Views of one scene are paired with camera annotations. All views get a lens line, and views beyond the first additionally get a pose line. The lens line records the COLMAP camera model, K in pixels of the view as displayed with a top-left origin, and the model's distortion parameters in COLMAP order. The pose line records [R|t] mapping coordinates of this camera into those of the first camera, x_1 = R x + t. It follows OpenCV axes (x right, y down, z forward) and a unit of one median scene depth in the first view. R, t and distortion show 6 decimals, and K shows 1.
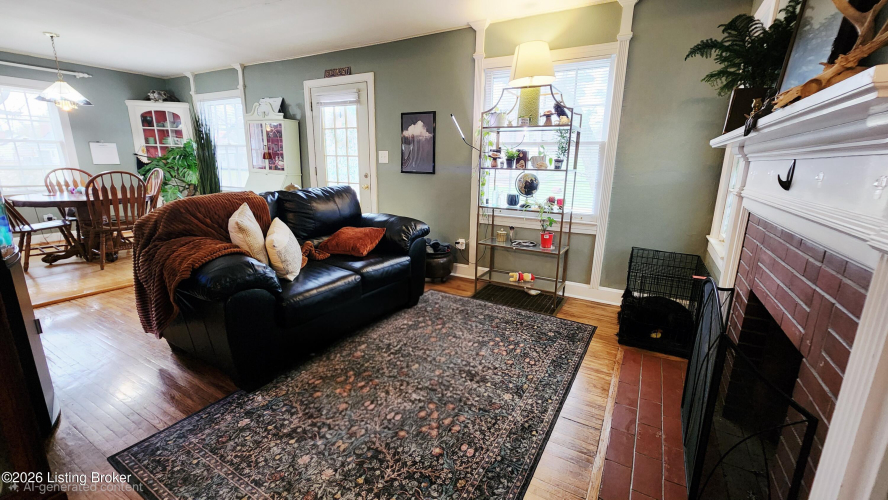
lens RADIAL K [[366.3, 0, 444.0], [0, 366.3, 250.0], [0, 0, 1]] dist [-0.000841, 0.000443]
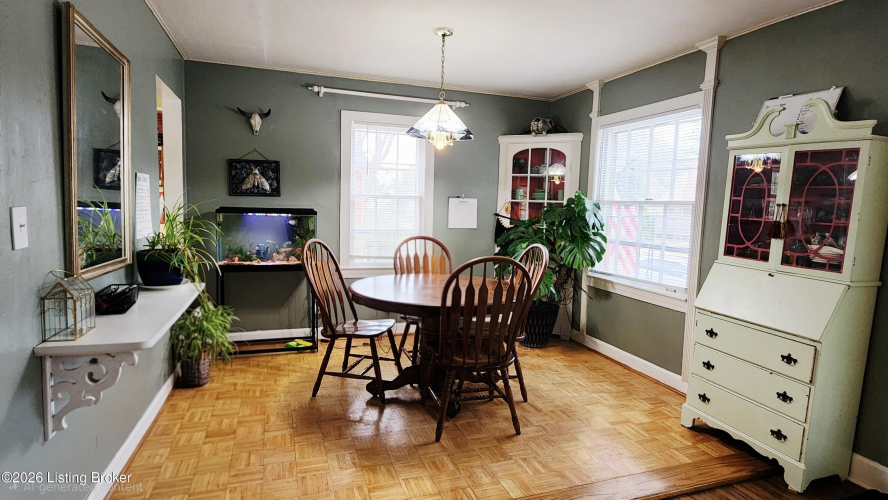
lens RADIAL K [[422.7, 0, 444.0], [0, 422.7, 250.0], [0, 0, 1]] dist [0.000691, 0.000439]
pose [[0.755733, 0.078690, -0.650135, -0.461978], [-0.172935, 0.981495, -0.082228, -0.133186], [0.631633, 0.174574, 0.755357, 0.419280]]
